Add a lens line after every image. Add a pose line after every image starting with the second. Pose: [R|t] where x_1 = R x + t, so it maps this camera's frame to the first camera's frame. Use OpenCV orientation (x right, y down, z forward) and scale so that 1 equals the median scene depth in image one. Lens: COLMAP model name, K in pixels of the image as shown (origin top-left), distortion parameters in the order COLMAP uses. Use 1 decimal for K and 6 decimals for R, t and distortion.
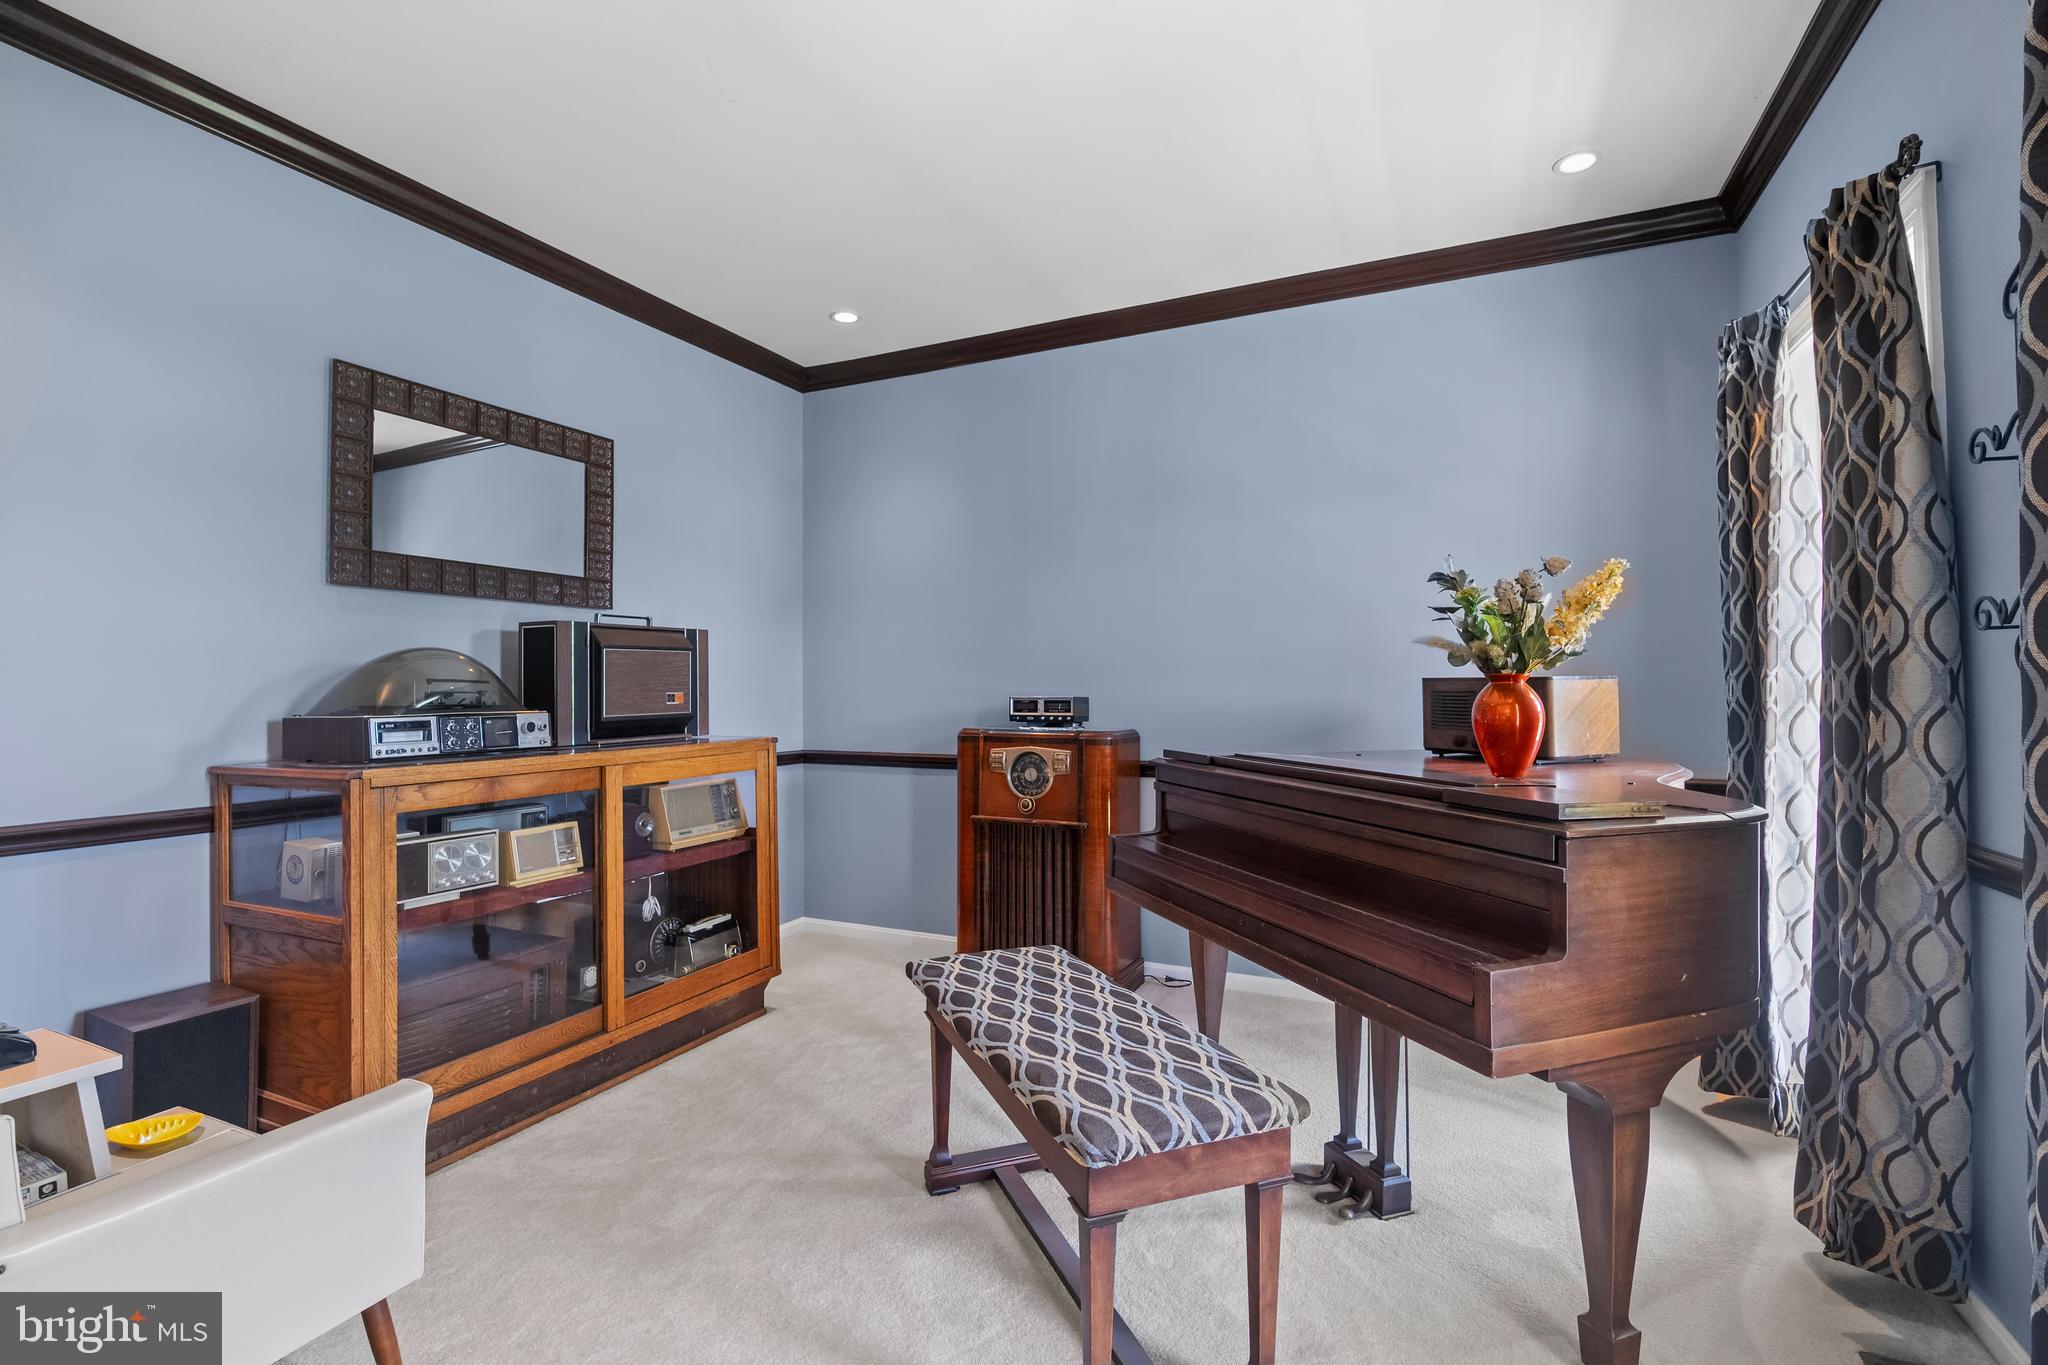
lens RADIAL K [[931.3, 0, 1027.3], [0, 931.3, 666.5], [0, 0, 1]] dist [-0.001569, 0.000503]
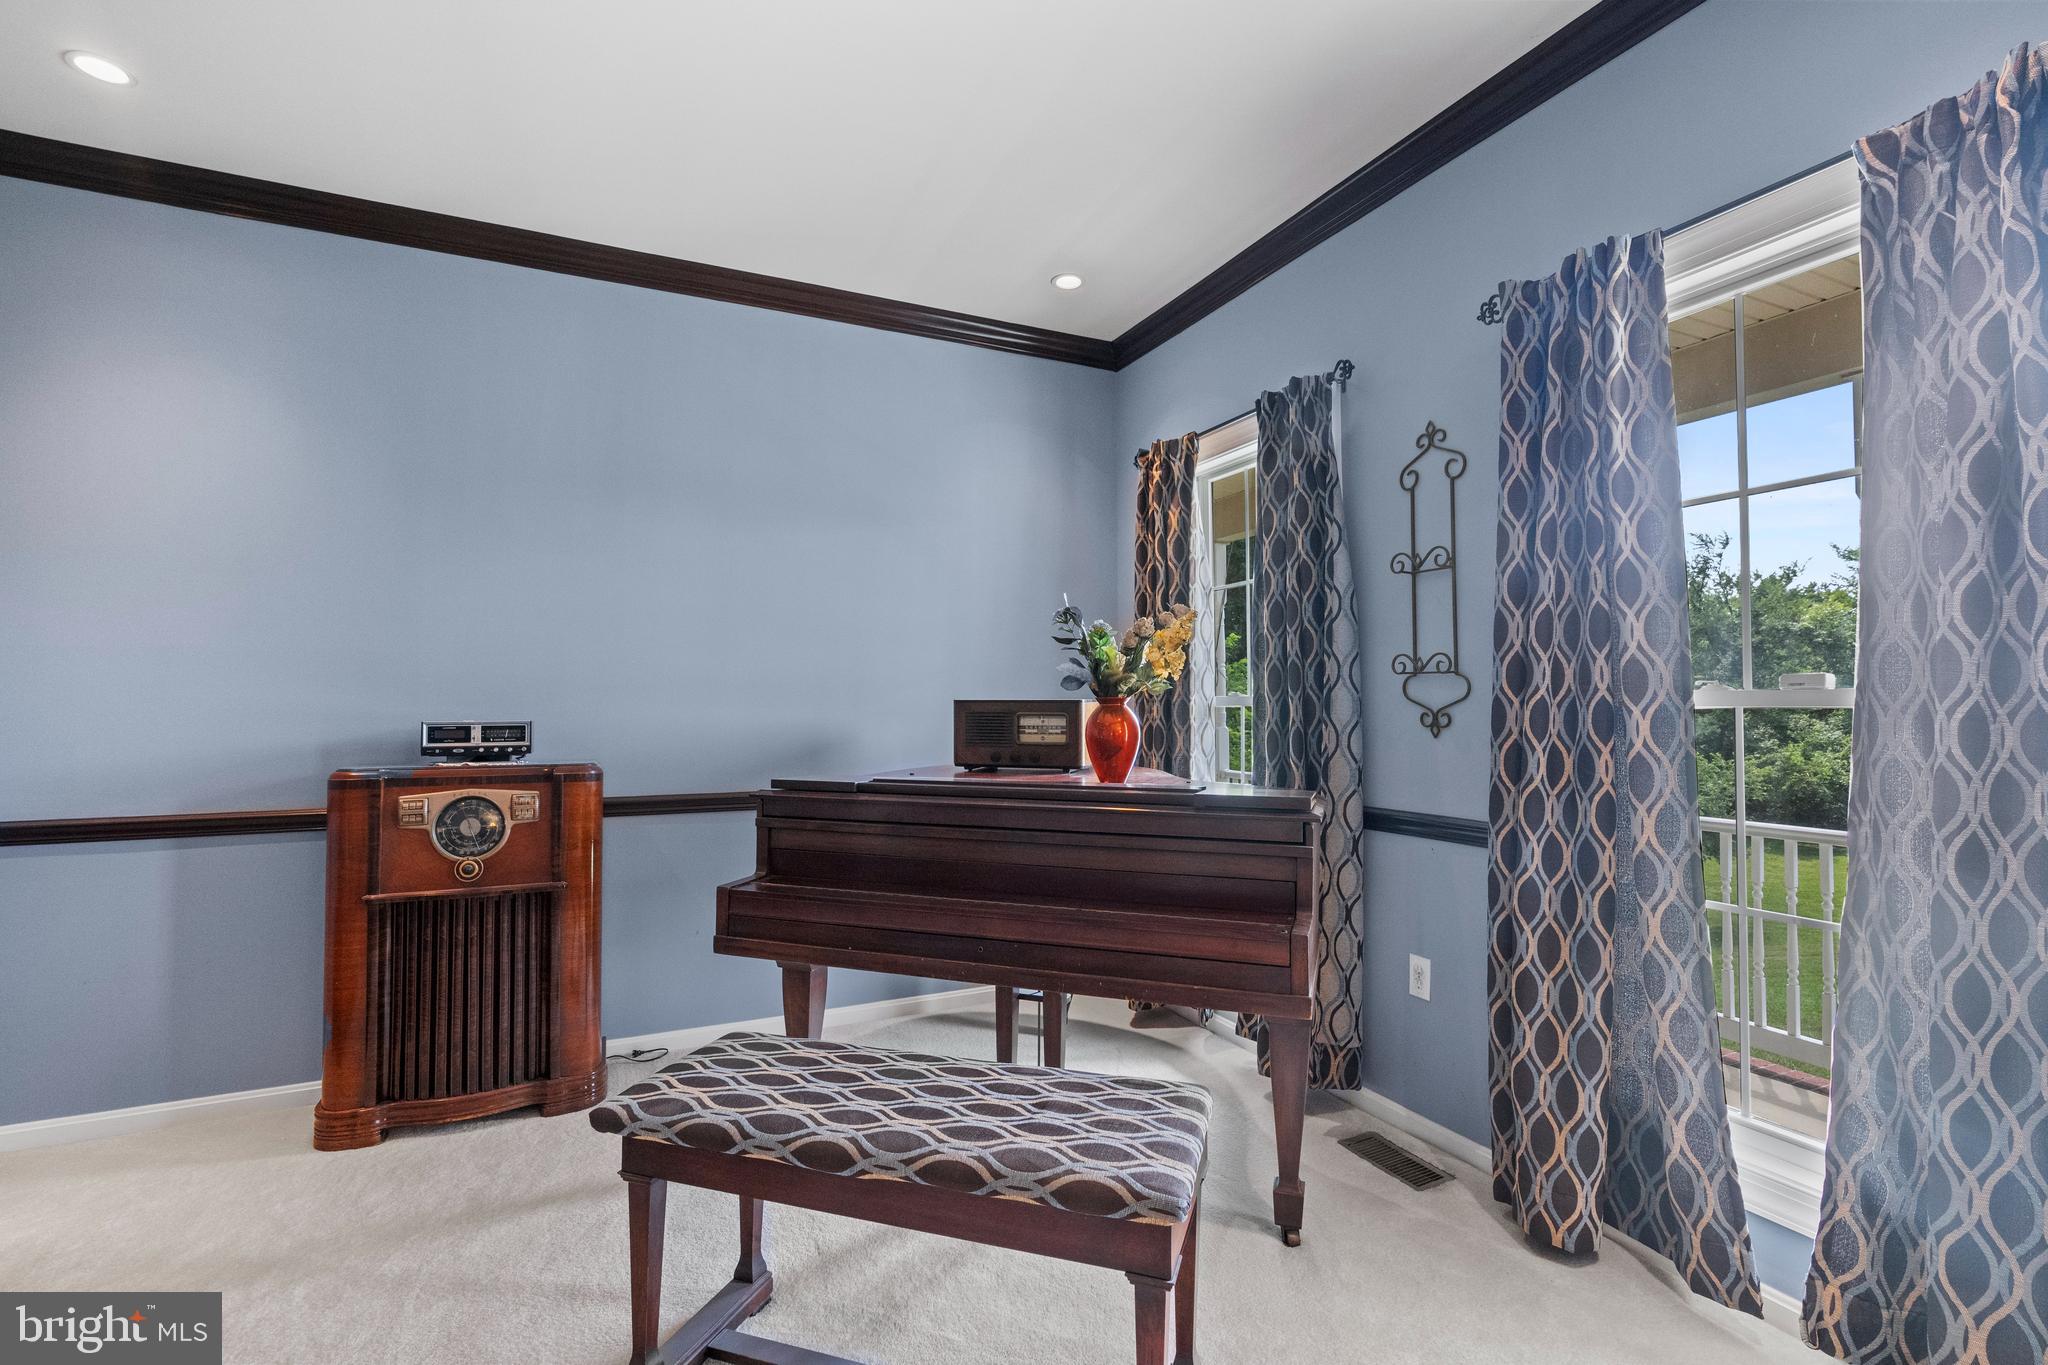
lens RADIAL K [[923.7, 0, 1024.0], [0, 923.7, 682.5], [0, 0, 1]] dist [-0.000486, 0.000078]
pose [[0.633582, 0.020778, 0.773396, -0.360163], [-0.017151, 0.999771, -0.012809, 0.004567], [-0.773485, -0.005149, 0.633794, 0.254195]]
